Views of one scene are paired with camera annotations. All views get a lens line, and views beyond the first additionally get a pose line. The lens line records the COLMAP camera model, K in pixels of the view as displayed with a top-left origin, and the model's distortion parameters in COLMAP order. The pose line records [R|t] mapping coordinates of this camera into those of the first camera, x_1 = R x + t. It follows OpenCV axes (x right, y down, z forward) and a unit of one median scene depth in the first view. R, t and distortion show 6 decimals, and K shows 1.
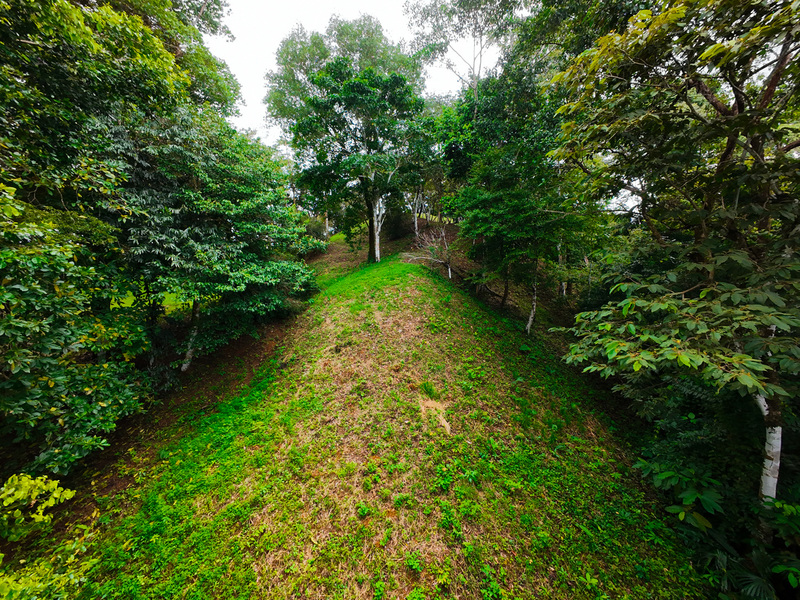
lens RADIAL K [[308.8, 0, 400.0], [0, 308.8, 300.0], [0, 0, 1]] dist [-0.011570, 0.013062]
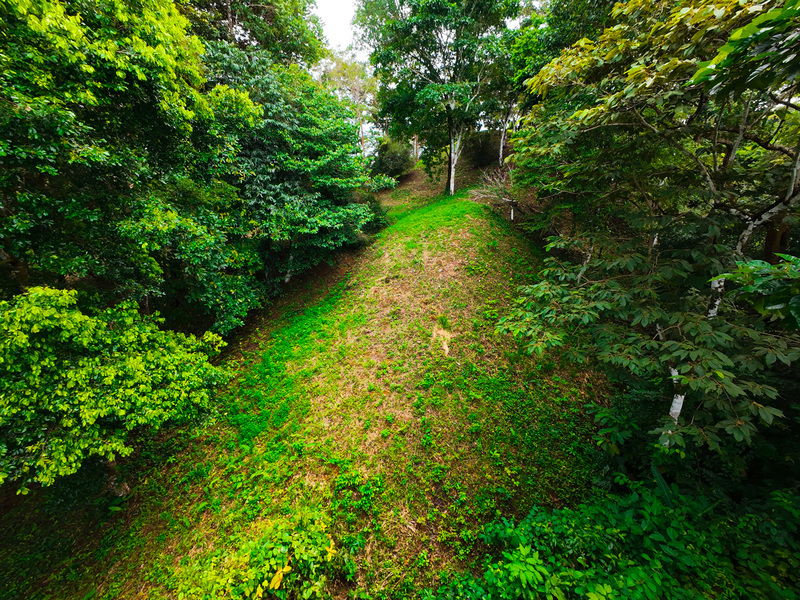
lens RADIAL K [[308.8, 0, 400.0], [0, 308.8, 300.0], [0, 0, 1]] dist [-0.011570, 0.013062]
pose [[0.949967, 0.131385, -0.283376, 0.272267], [-0.054949, 0.963379, 0.262454, -0.123832], [0.307480, -0.233751, 0.922397, -0.219927]]
